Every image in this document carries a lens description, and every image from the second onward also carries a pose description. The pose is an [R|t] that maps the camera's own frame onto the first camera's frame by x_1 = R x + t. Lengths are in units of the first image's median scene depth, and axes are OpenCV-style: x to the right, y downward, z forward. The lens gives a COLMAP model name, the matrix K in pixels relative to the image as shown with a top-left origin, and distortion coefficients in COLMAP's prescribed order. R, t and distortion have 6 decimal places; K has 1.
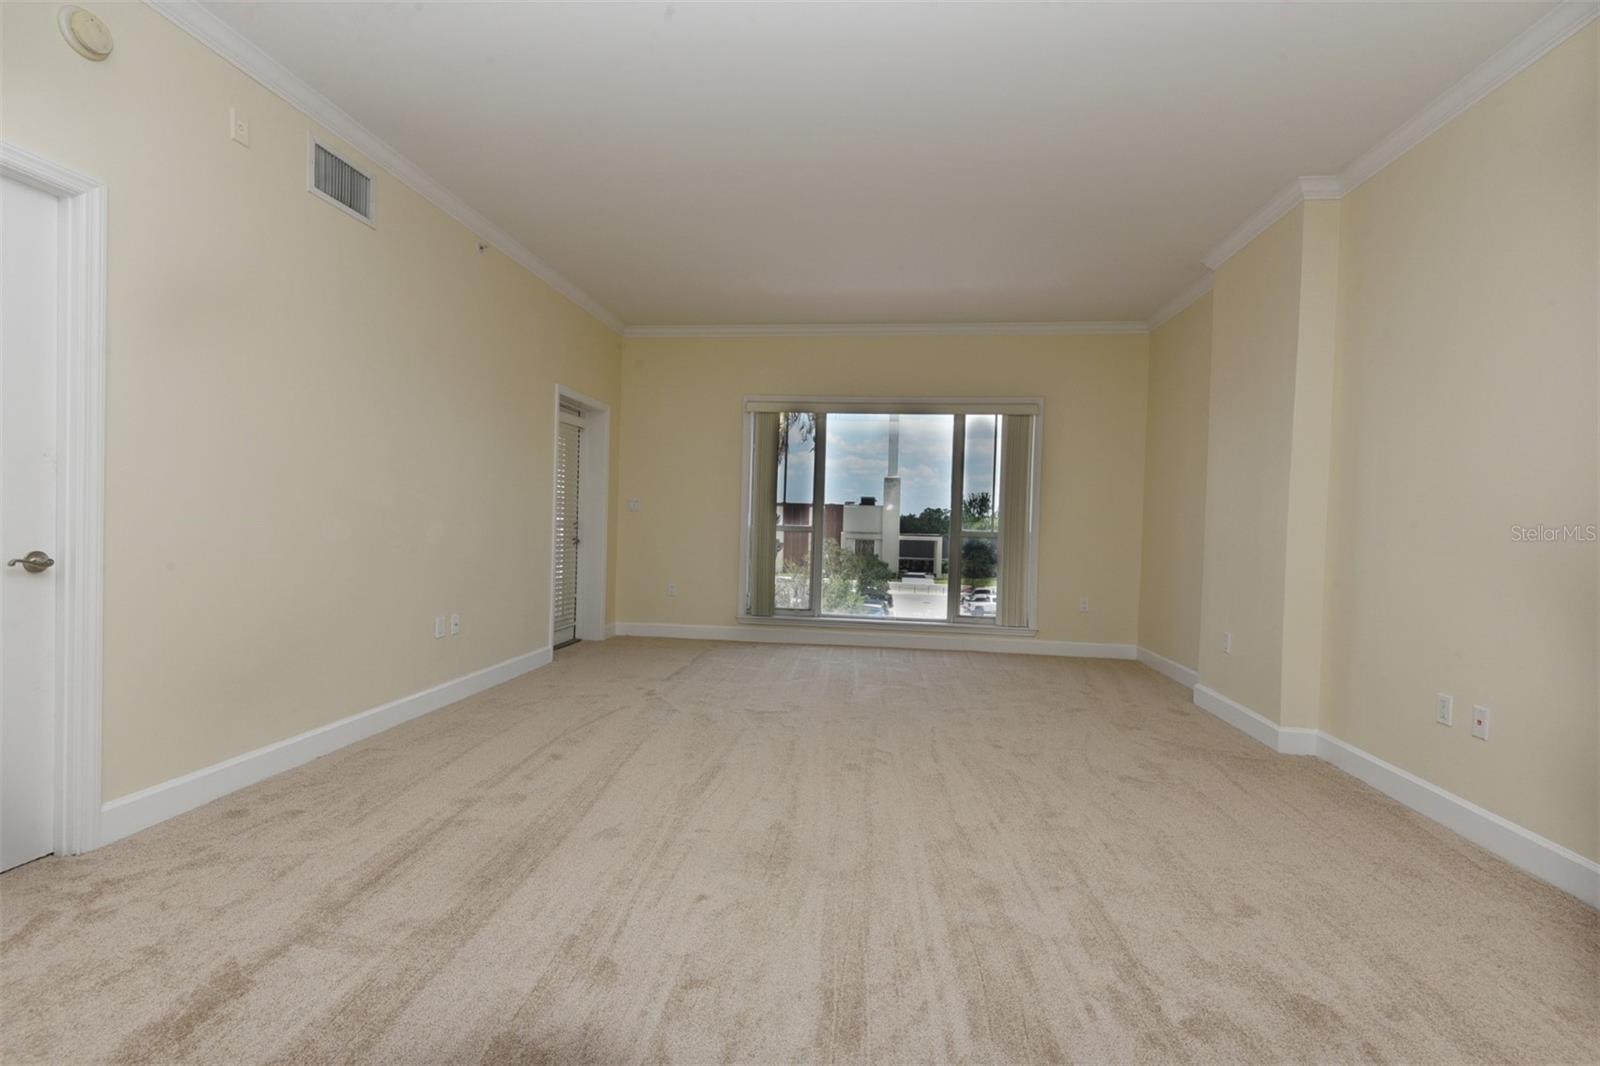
lens RADIAL K [[722.8, 0, 800.0], [0, 722.8, 533.0], [0, 0, 1]] dist [0.002346, -0.000156]
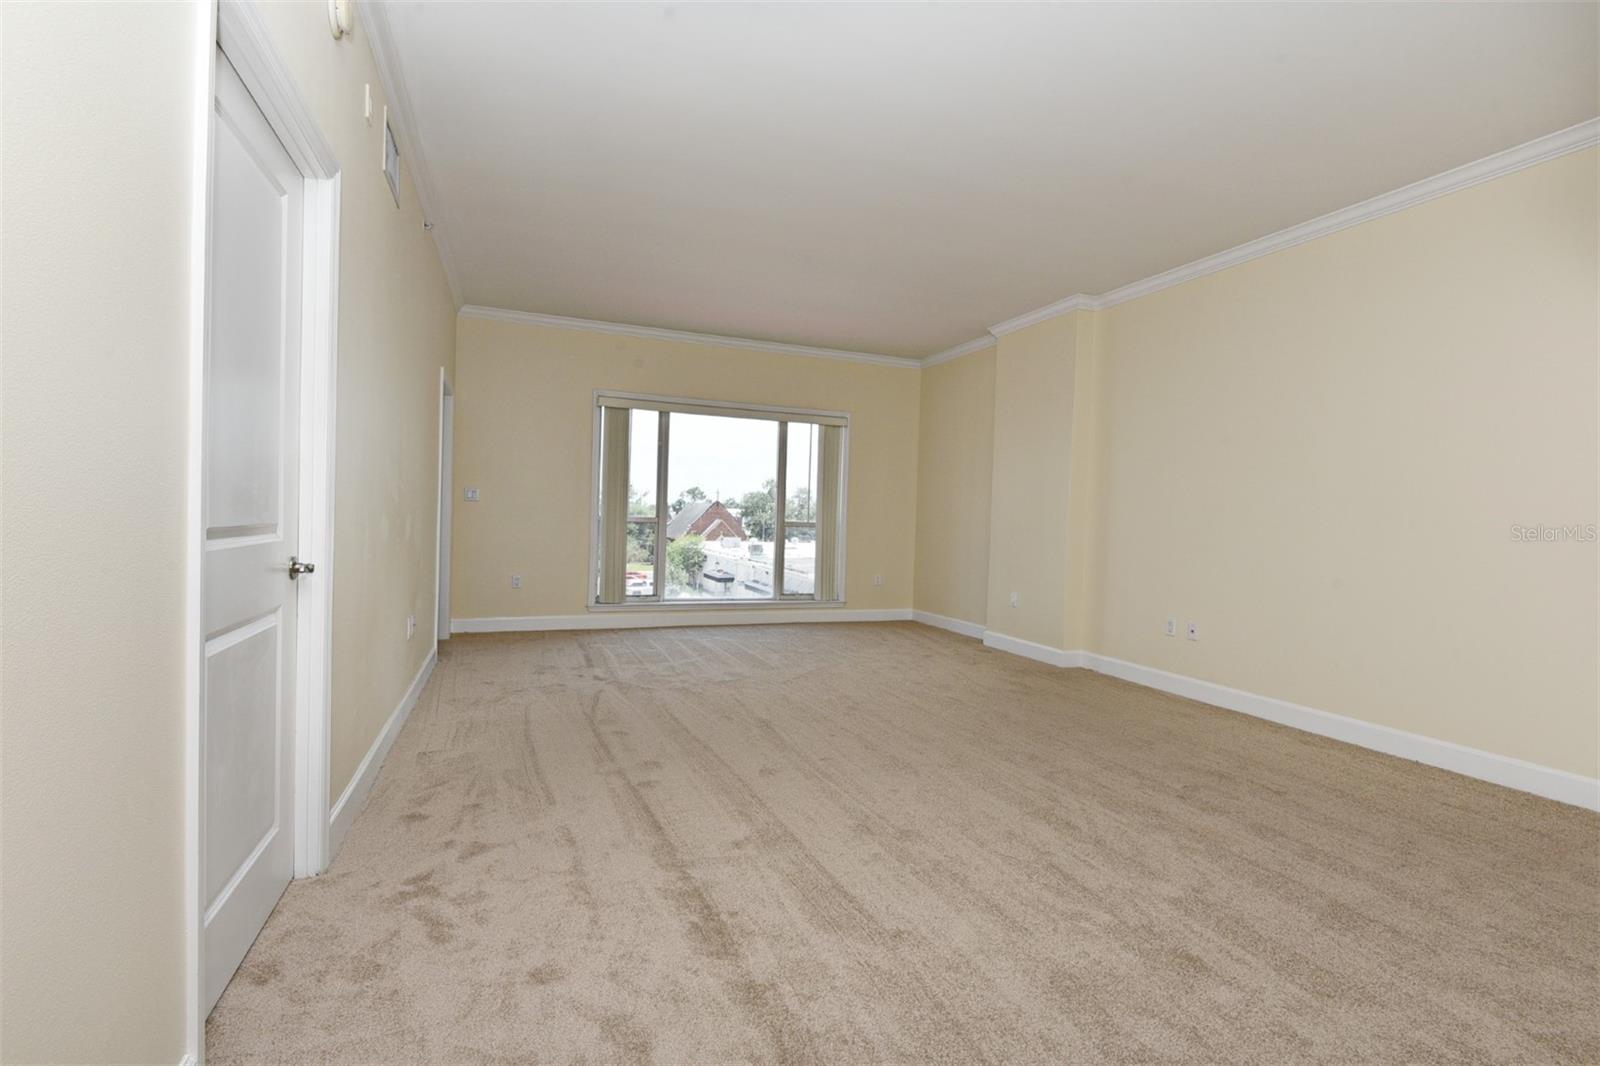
lens RADIAL K [[722.8, 0, 800.0], [0, 722.8, 533.0], [0, 0, 1]] dist [0.002346, -0.000156]
pose [[0.881848, -0.011538, 0.471393, -0.574546], [0.002077, 0.999786, 0.020585, -0.014730], [-0.471529, -0.017173, 0.881683, -0.084026]]
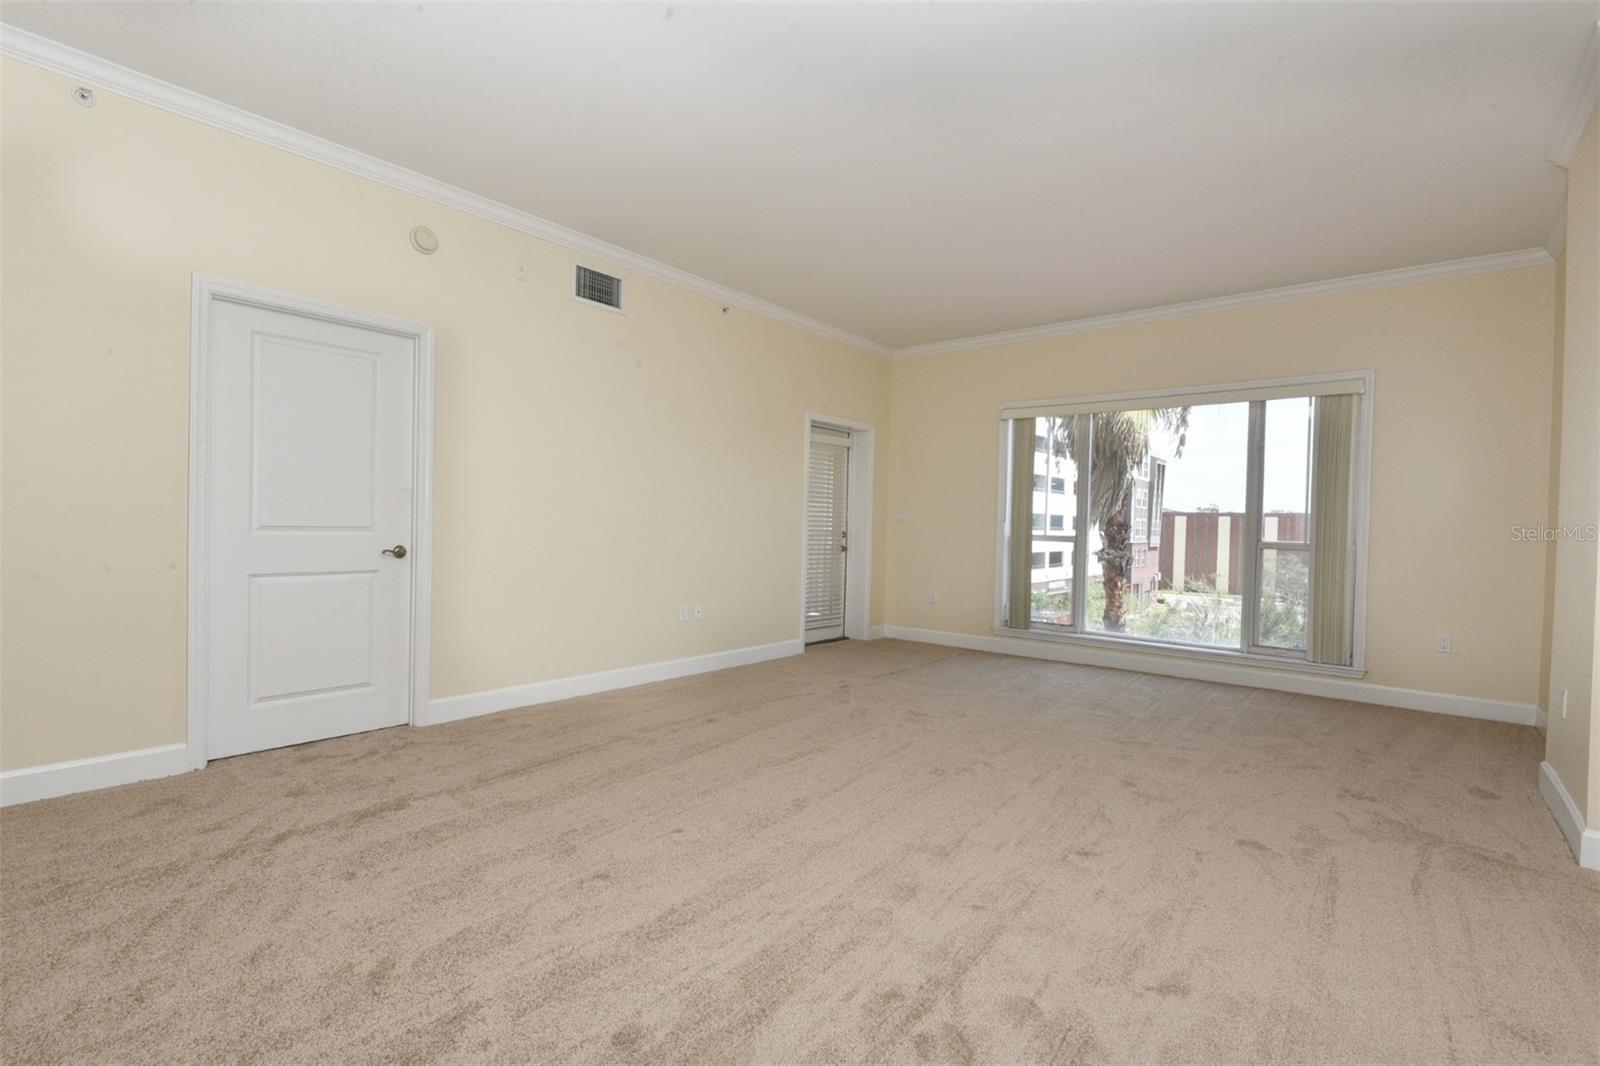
lens RADIAL K [[727.6, 0, 800.0], [0, 727.6, 533.0], [0, 0, 1]] dist [0.011739, -0.016303]
pose [[0.842532, -0.000568, -0.538646, 0.427567], [-0.009132, 0.999841, -0.015338, 0.008346], [0.538569, 0.017842, 0.842392, 0.033167]]
